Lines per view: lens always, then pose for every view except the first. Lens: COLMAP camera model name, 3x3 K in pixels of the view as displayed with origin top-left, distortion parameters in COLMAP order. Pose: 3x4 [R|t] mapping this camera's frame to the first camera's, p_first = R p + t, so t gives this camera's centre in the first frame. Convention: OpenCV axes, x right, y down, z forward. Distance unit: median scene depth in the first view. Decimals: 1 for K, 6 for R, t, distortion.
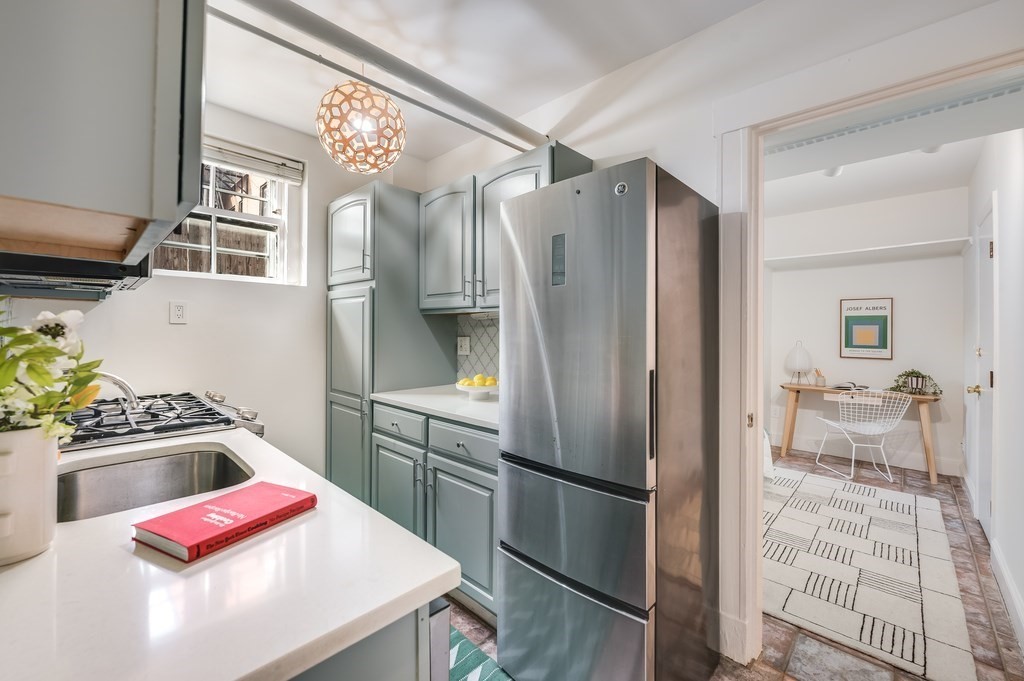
lens RADIAL K [[411.7, 0, 511.6], [0, 411.7, 329.6], [0, 0, 1]] dist [-0.001455, -0.000455]
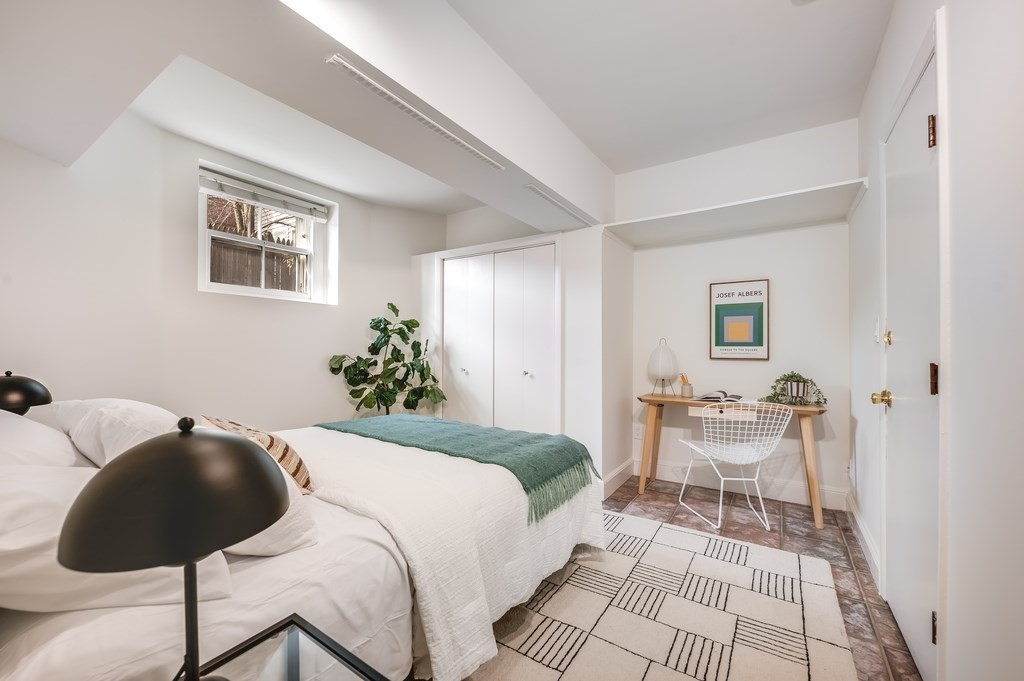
lens RADIAL K [[411.7, 0, 509.7], [0, 411.7, 347.0], [0, 0, 1]] dist [-0.001455, -0.000455]
pose [[0.983253, -0.007641, 0.182088, 0.335760], [0.006931, 0.999966, 0.004537, 0.045391], [-0.182116, -0.003199, 0.983272, 0.359617]]
